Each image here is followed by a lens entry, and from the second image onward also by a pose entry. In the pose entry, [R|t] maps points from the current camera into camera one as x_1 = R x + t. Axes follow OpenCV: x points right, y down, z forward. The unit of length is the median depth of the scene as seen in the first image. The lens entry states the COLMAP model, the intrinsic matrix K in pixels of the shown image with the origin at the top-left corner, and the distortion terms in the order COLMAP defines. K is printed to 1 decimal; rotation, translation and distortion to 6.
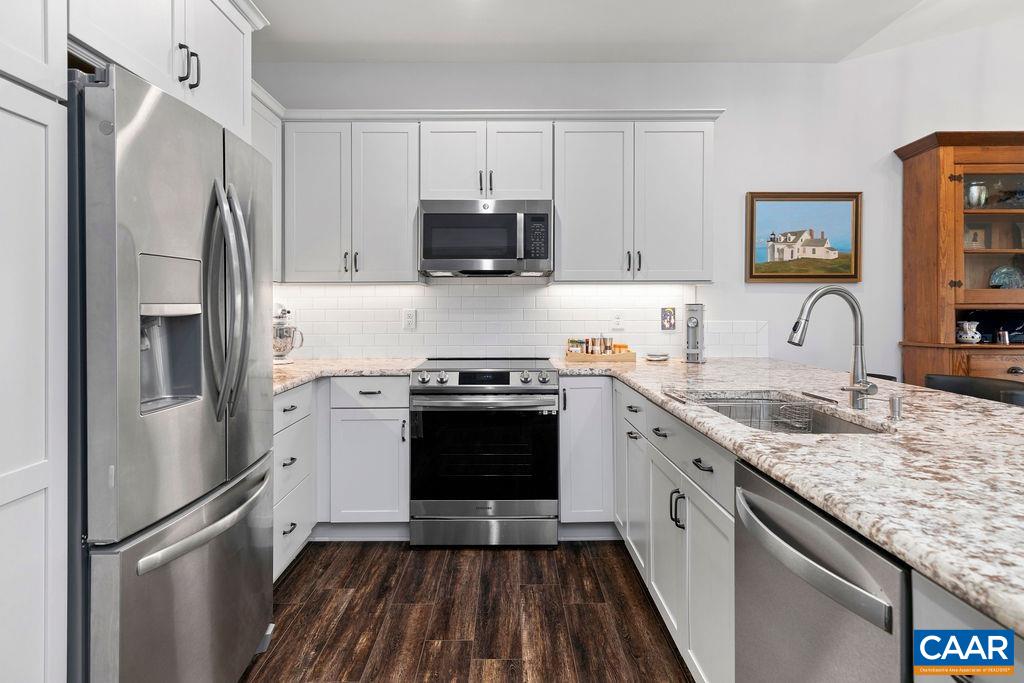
lens RADIAL K [[615.8, 0, 487.7], [0, 615.8, 356.4], [0, 0, 1]] dist [0.004592, 0.000684]
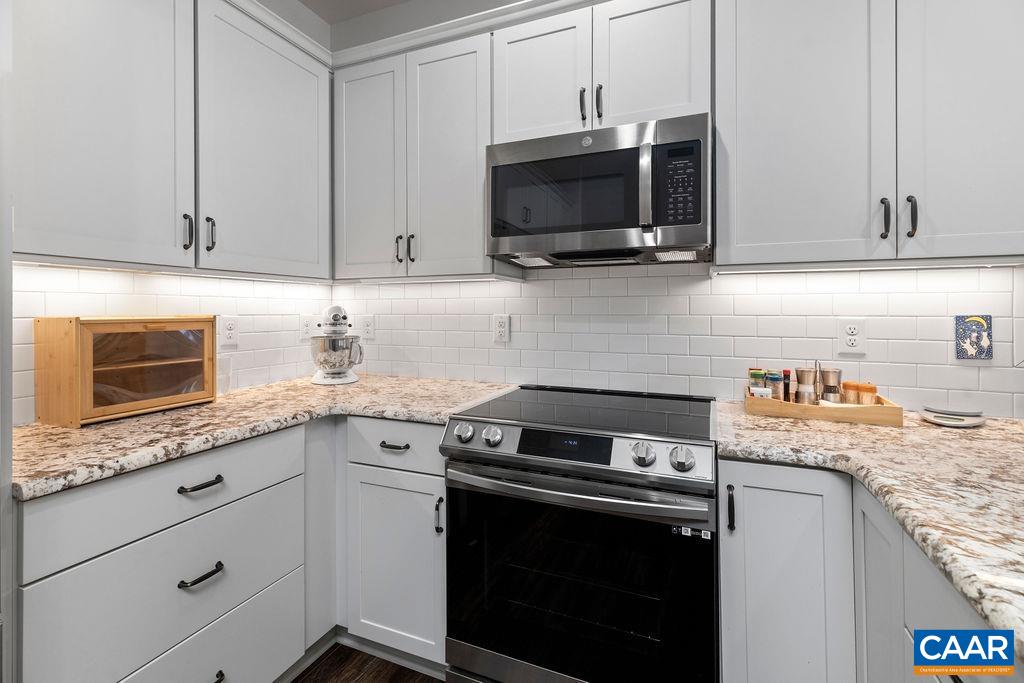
lens RADIAL K [[472.2, 0, 507.9], [0, 472.2, 316.2], [0, 0, 1]] dist [0.006770, -0.001754]
pose [[0.929597, 0.007408, -0.368503, 0.093394], [-0.033122, 0.997432, -0.063504, -0.045848], [0.367086, 0.071238, 0.927455, 0.559199]]
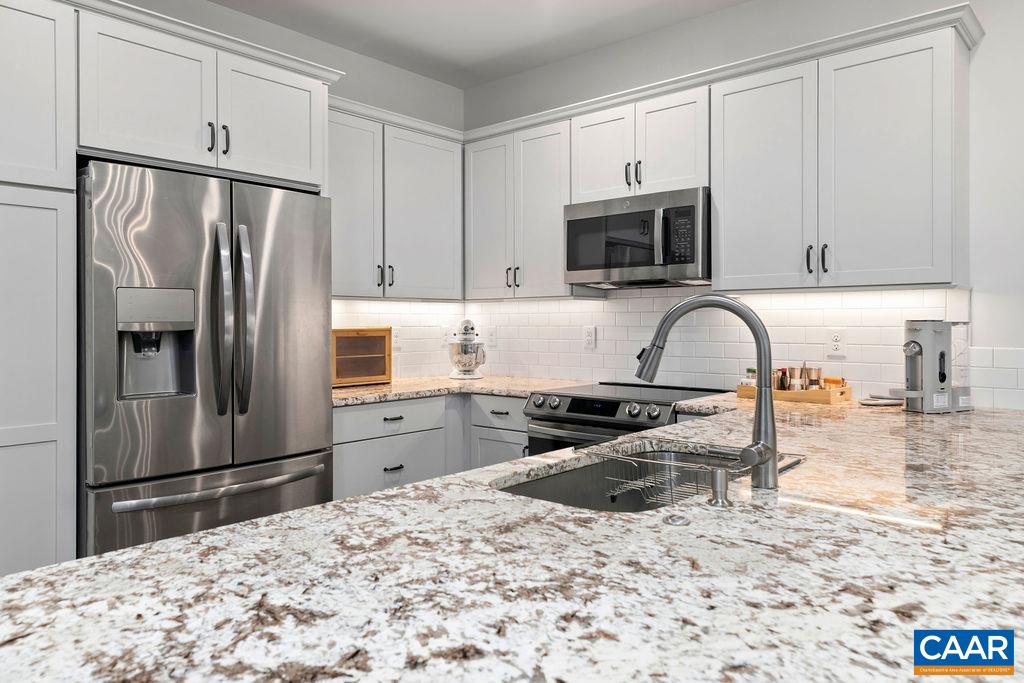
lens RADIAL K [[701.3, 0, 469.8], [0, 701.3, 375.2], [0, 0, 1]] dist [0.018870, 0.001719]
pose [[0.734430, 0.051900, -0.676697, 0.497115], [-0.054733, 0.998353, 0.017167, -0.015704], [0.676474, 0.024429, 0.736061, 0.151765]]
